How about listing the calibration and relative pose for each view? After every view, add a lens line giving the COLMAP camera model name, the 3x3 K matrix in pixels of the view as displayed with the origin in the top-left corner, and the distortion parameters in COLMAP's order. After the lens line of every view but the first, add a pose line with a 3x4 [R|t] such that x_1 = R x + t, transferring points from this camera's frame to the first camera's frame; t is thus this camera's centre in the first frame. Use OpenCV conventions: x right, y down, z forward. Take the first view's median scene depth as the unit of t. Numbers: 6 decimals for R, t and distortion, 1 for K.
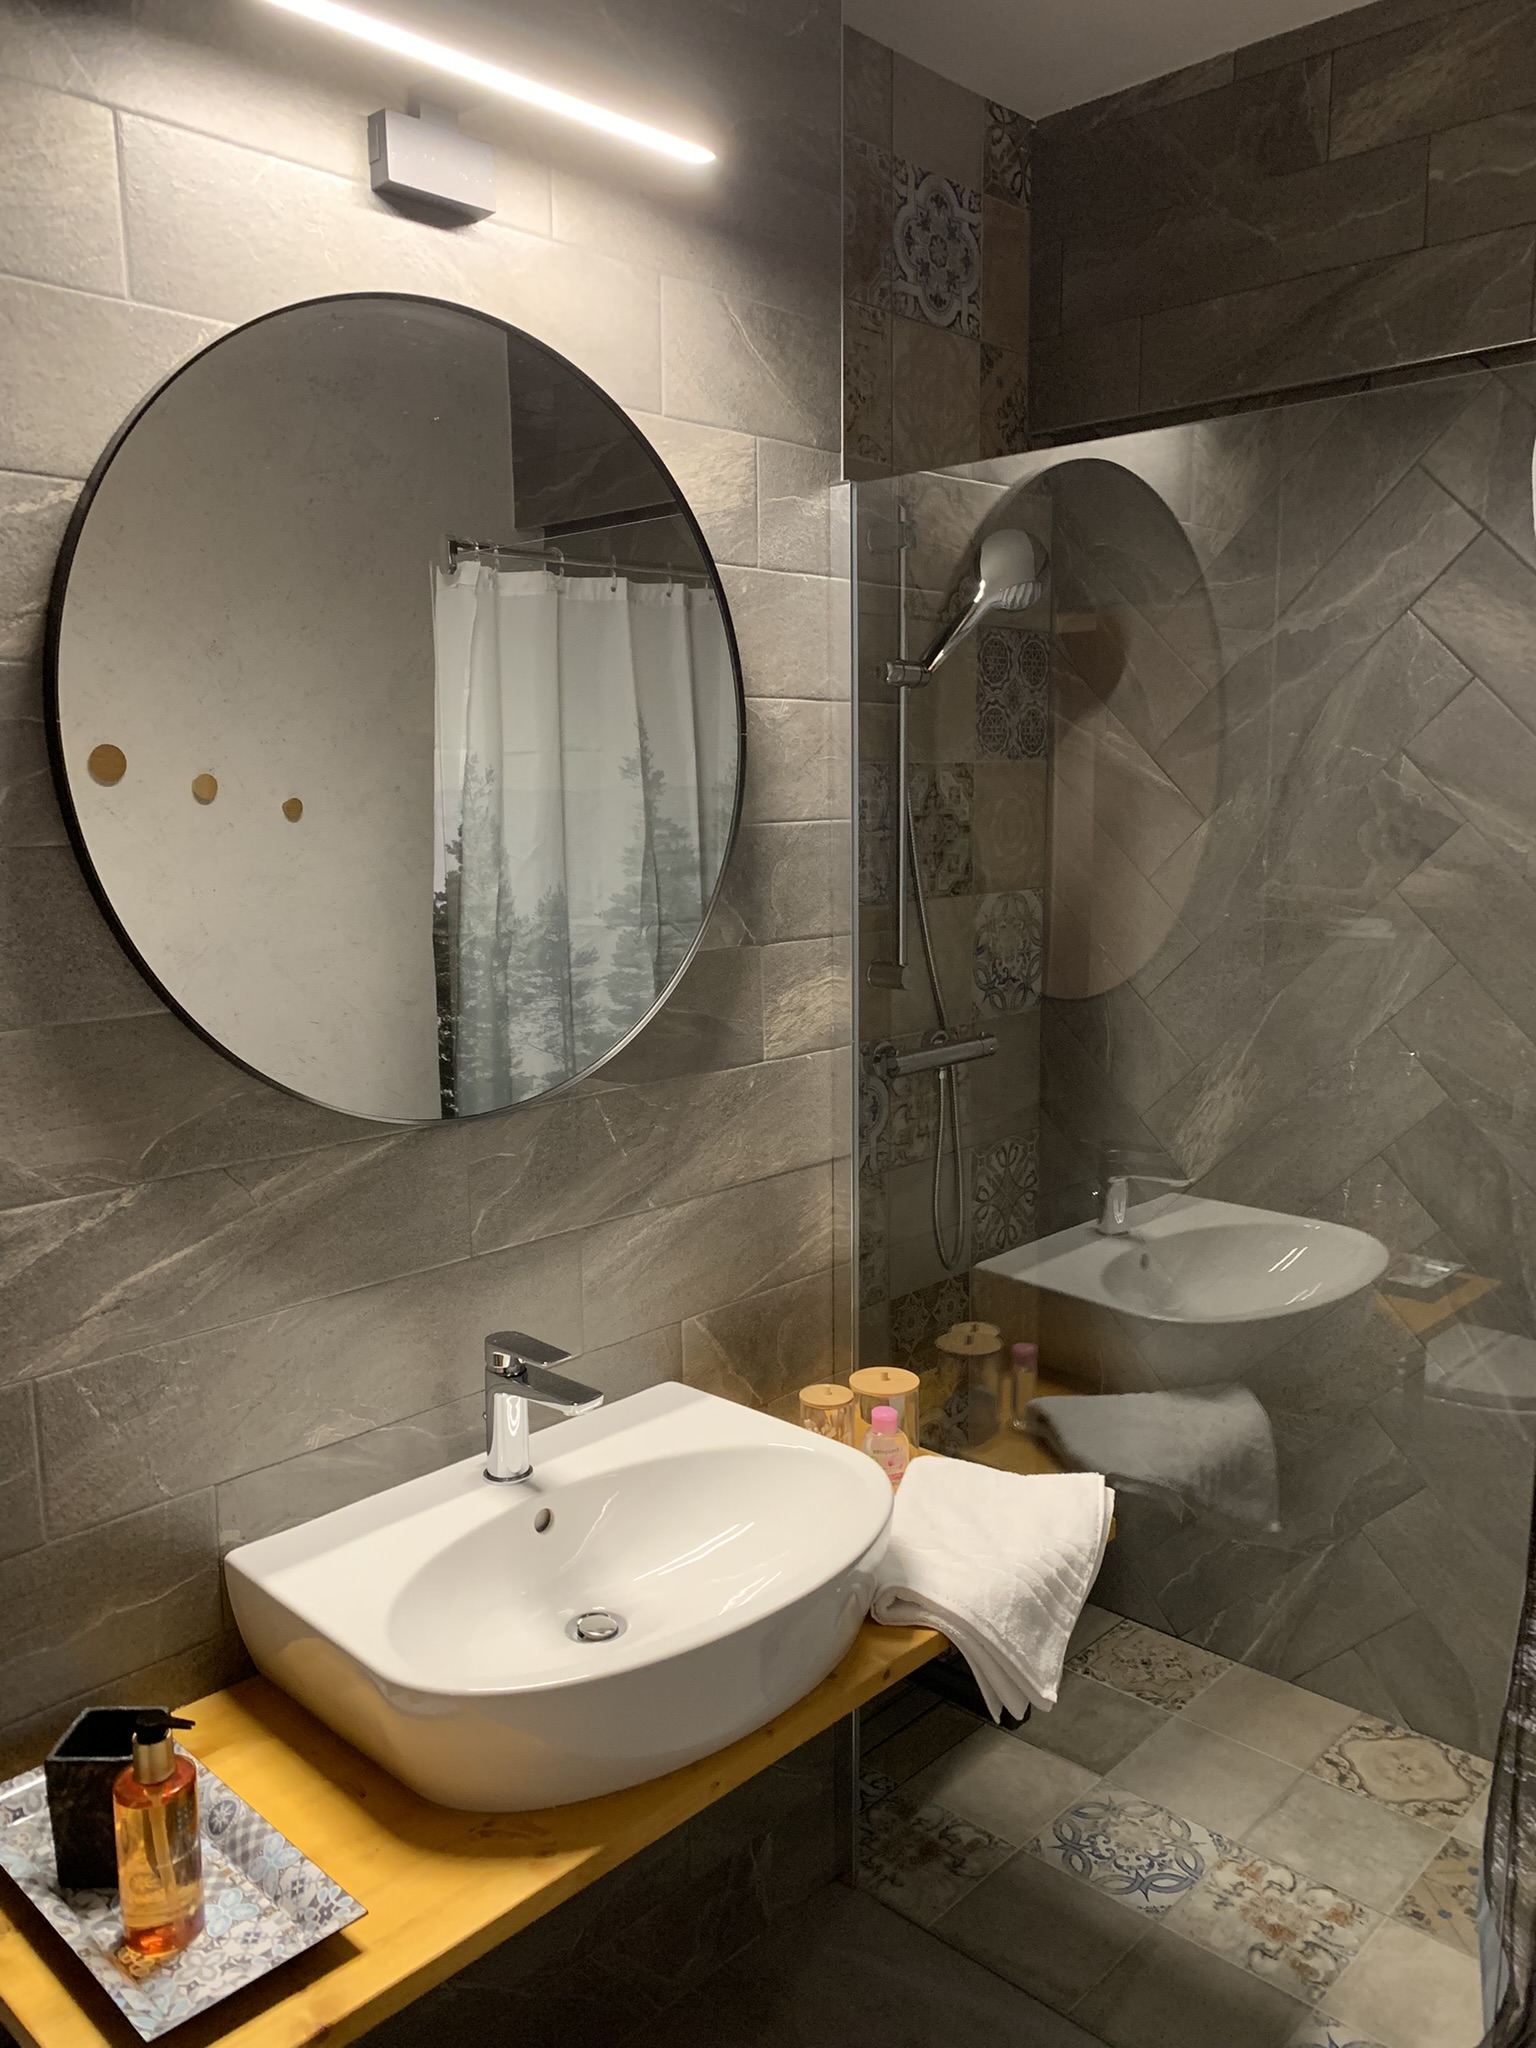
lens RADIAL K [[1551.5, 0, 775.4], [0, 1551.5, 1191.7], [0, 0, 1]] dist [-0.004325, -0.077908]
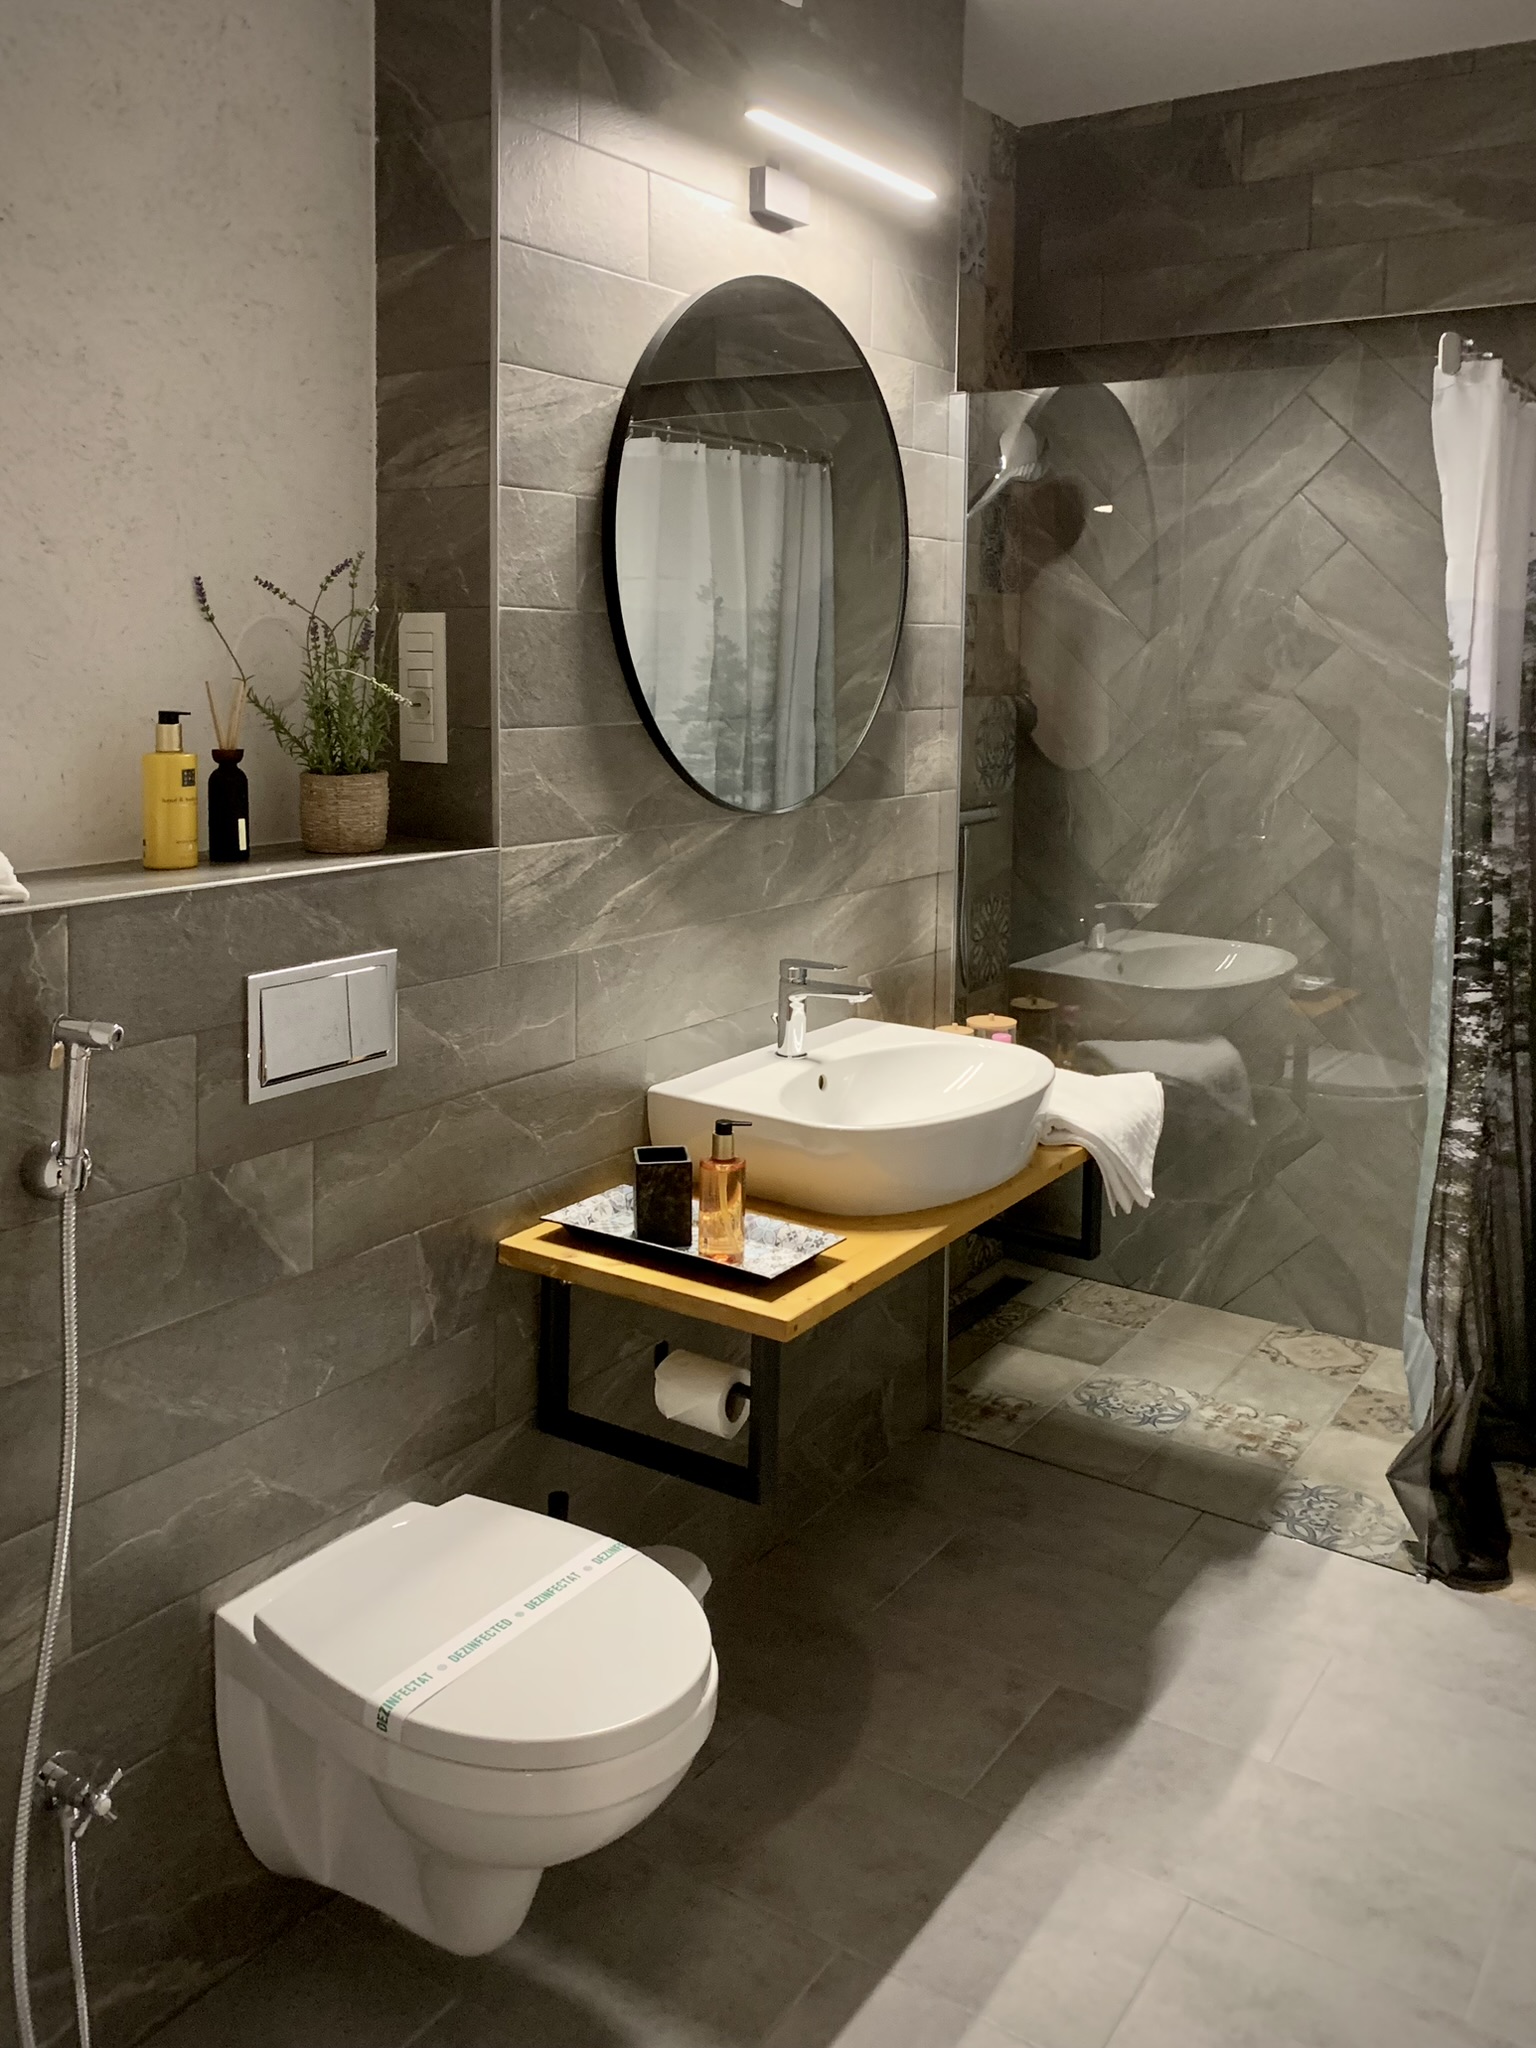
lens RADIAL K [[1661.3, 0, 768.0], [0, 1661.3, 1024.0], [0, 0, 1]] dist [0.011772, -0.265770]
pose [[0.987293, -0.018093, 0.157878, -0.301881], [0.023376, 0.999225, -0.031671, 0.136971], [-0.157183, 0.034959, 0.986951, -0.374888]]
